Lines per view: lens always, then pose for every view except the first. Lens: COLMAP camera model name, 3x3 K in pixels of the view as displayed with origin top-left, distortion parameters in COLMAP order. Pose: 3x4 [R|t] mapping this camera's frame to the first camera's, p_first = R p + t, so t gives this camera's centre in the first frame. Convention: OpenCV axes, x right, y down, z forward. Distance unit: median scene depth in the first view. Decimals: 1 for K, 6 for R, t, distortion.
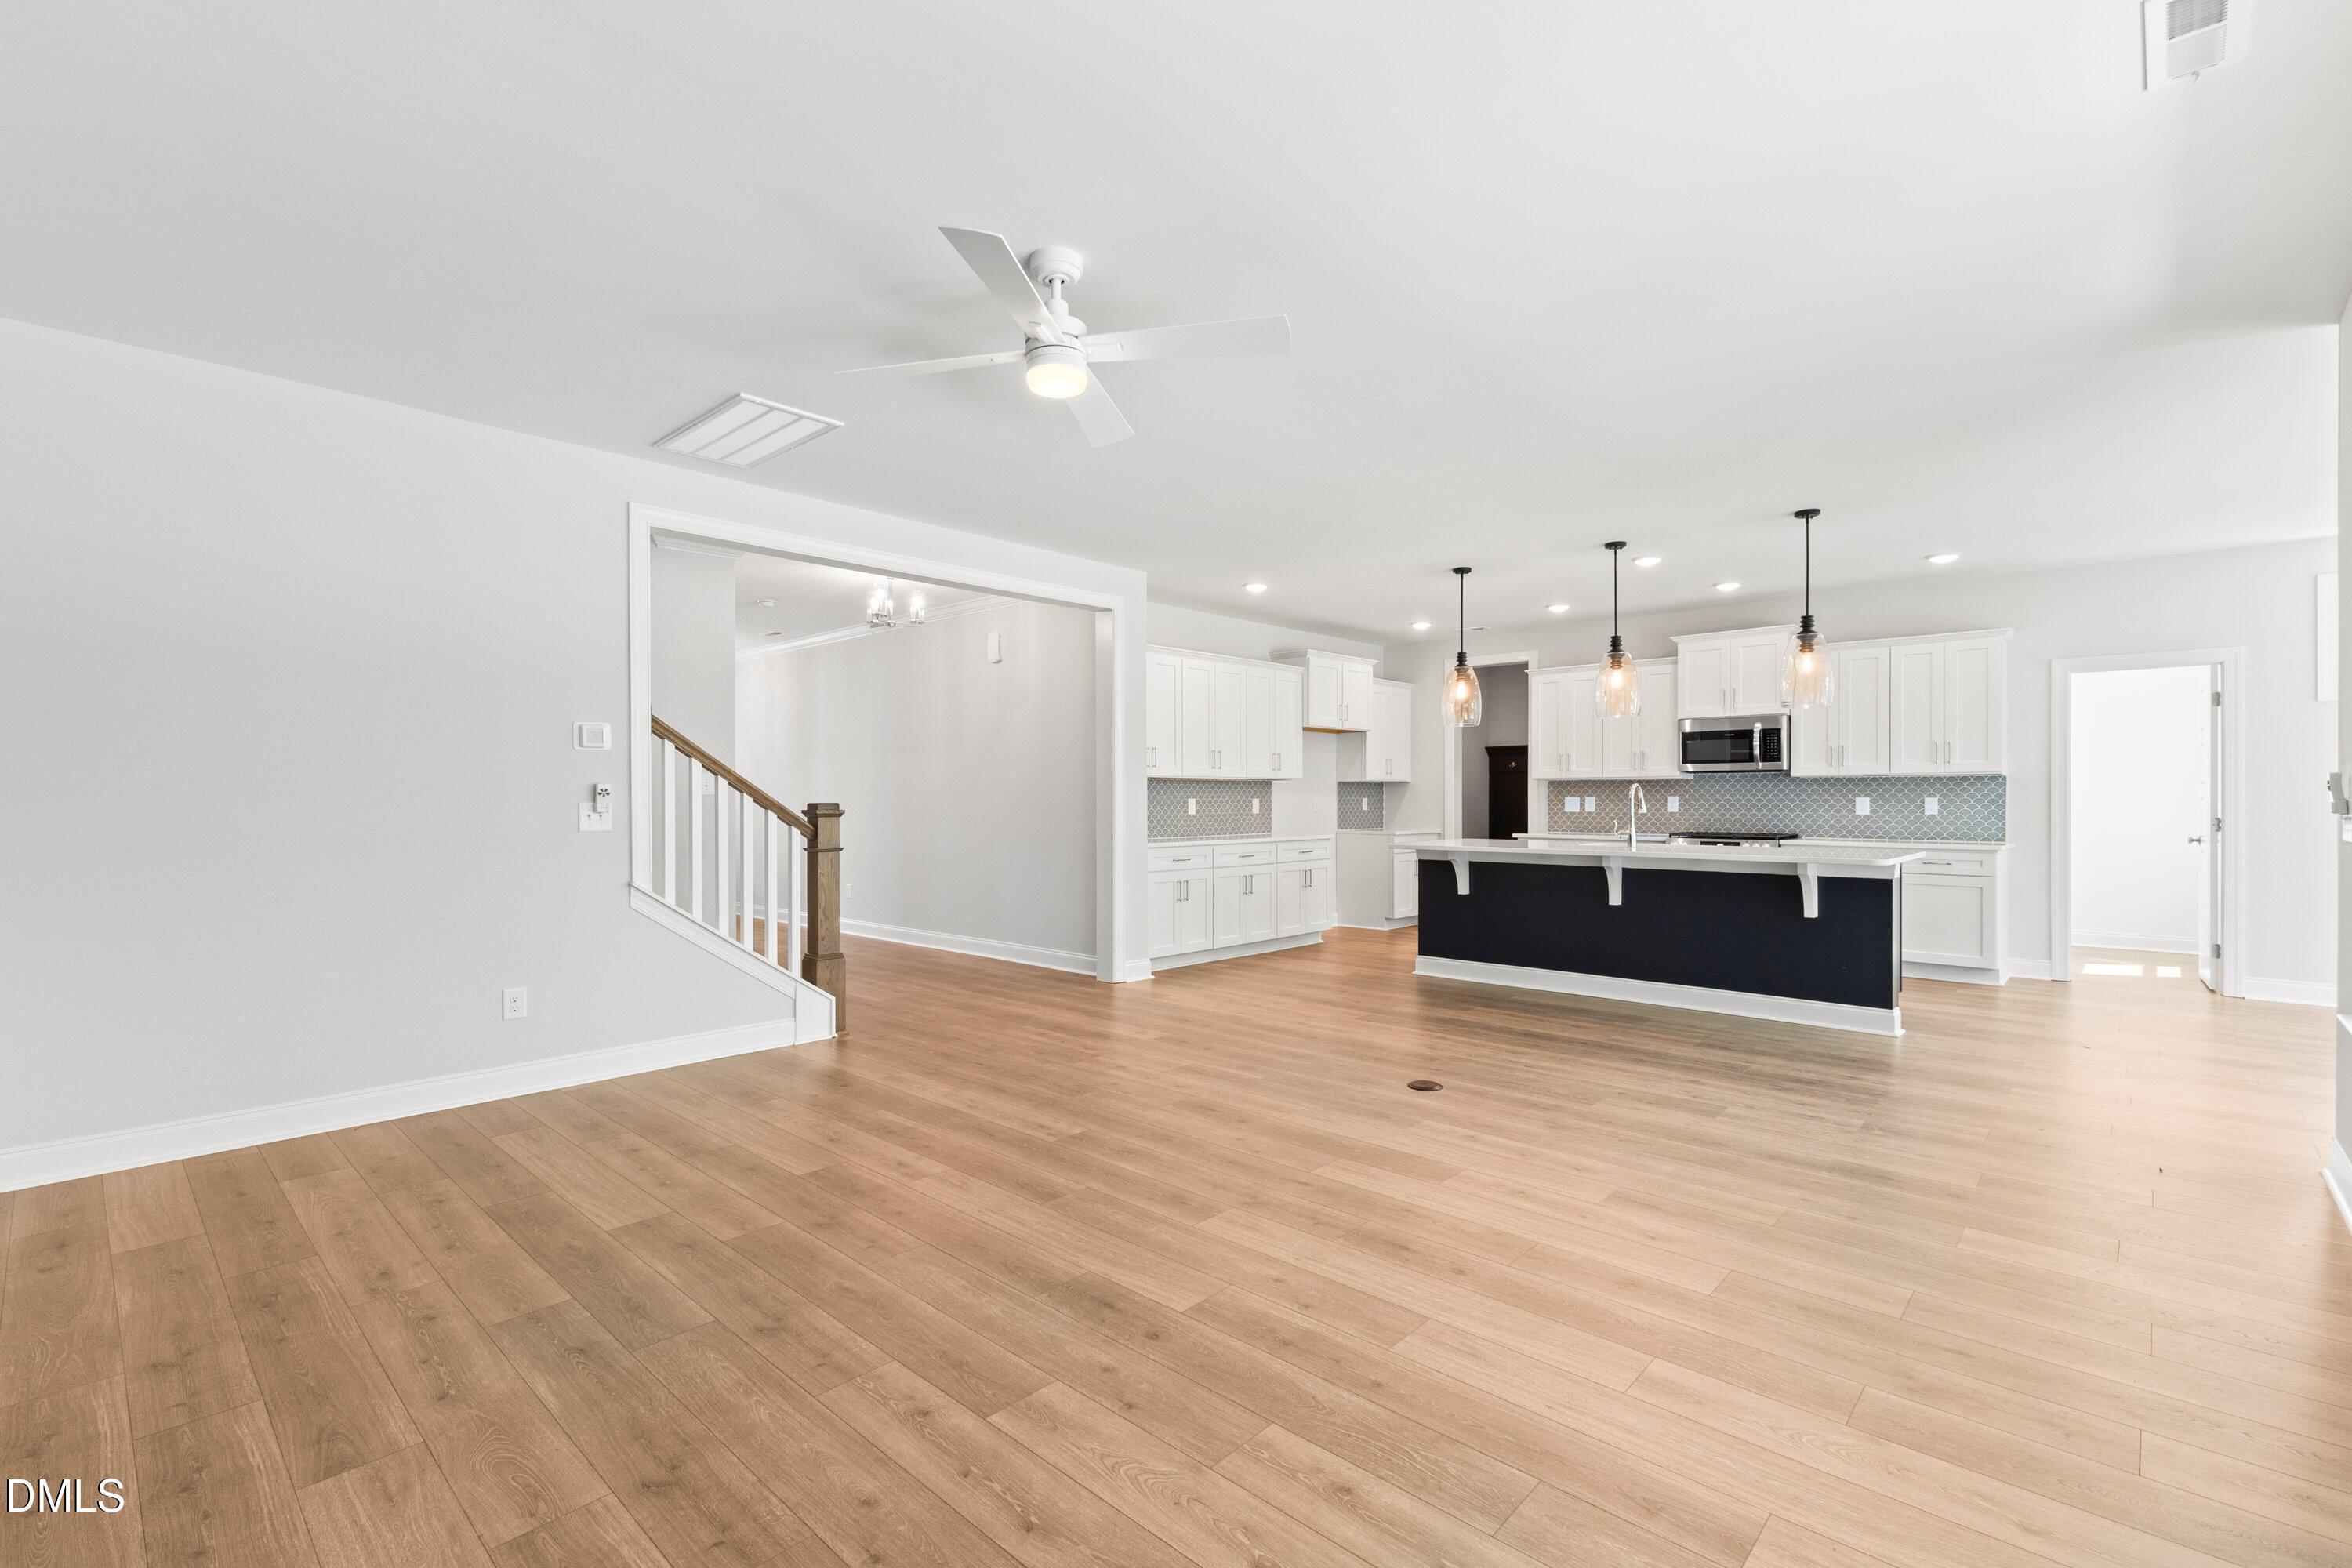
lens RADIAL K [[1035.6, 0, 1184.1], [0, 1035.6, 795.4], [0, 0, 1]] dist [0.016033, 0.000123]
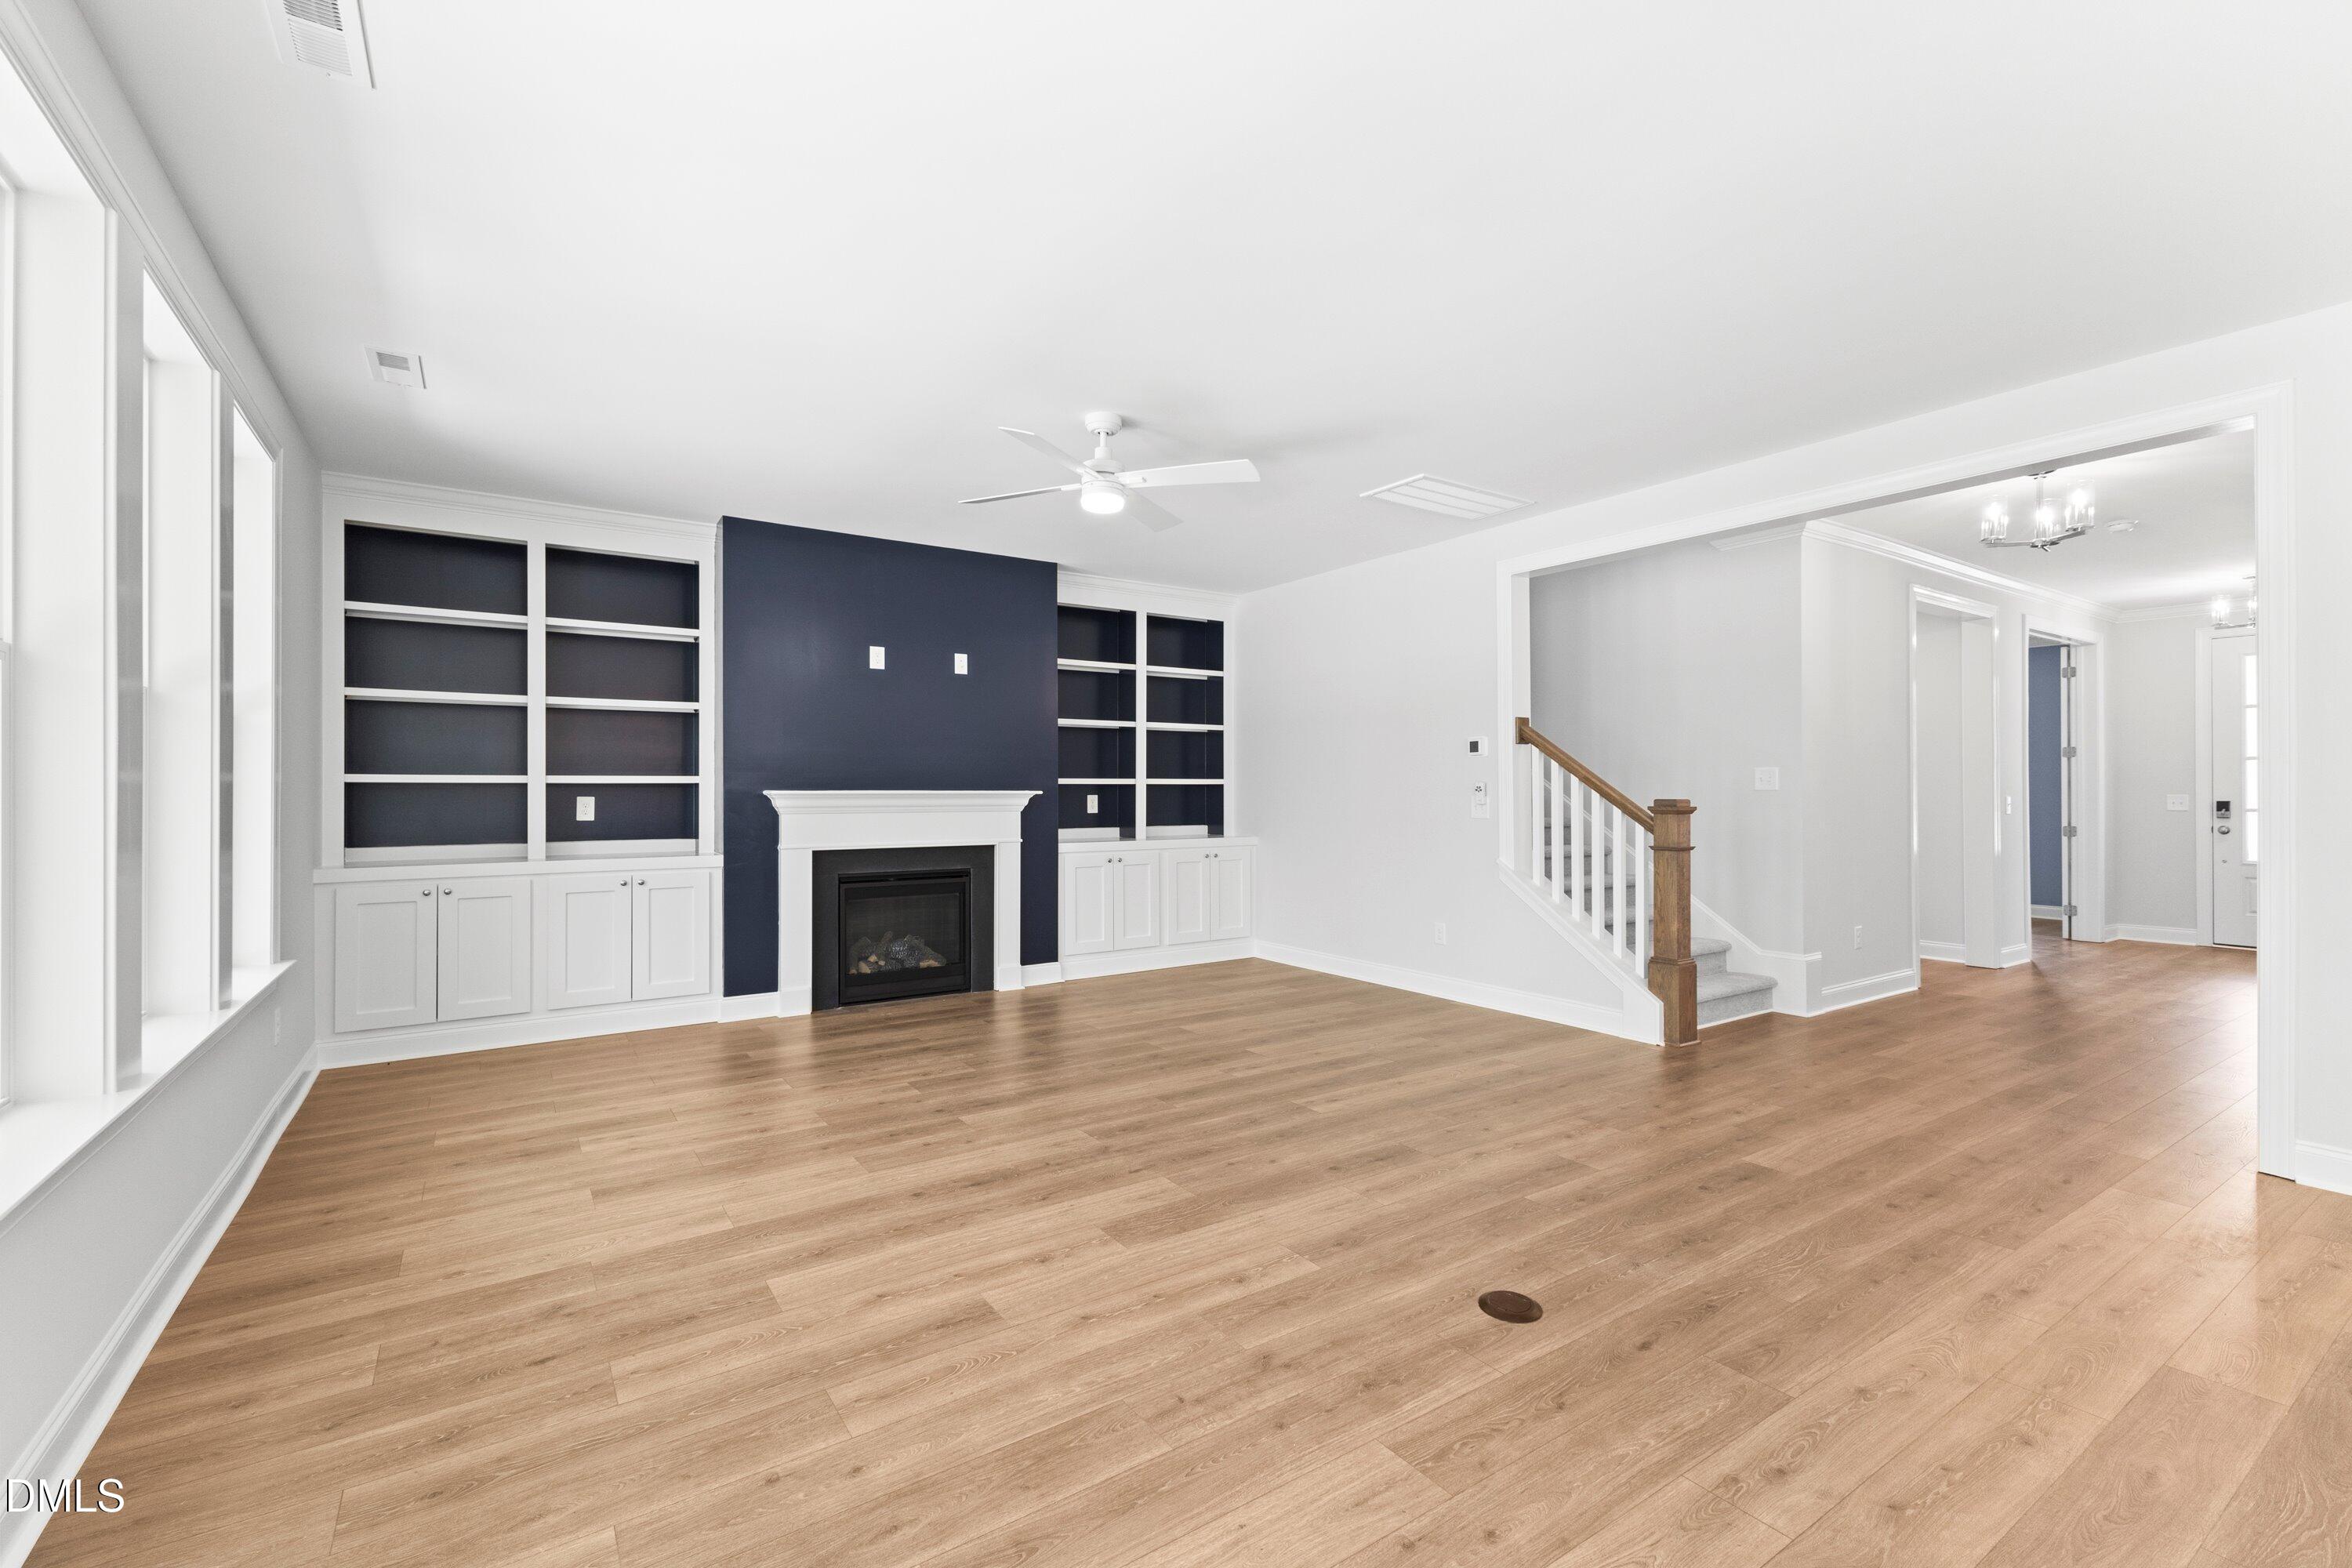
lens RADIAL K [[1035.6, 0, 1193.0], [0, 1035.6, 787.2], [0, 0, 1]] dist [0.016033, 0.000123]
pose [[-0.230662, -0.005089, -0.973021, 0.987108], [0.004878, 0.999968, -0.006386, 0.001092], [0.973022, -0.006220, -0.230630, 1.157501]]
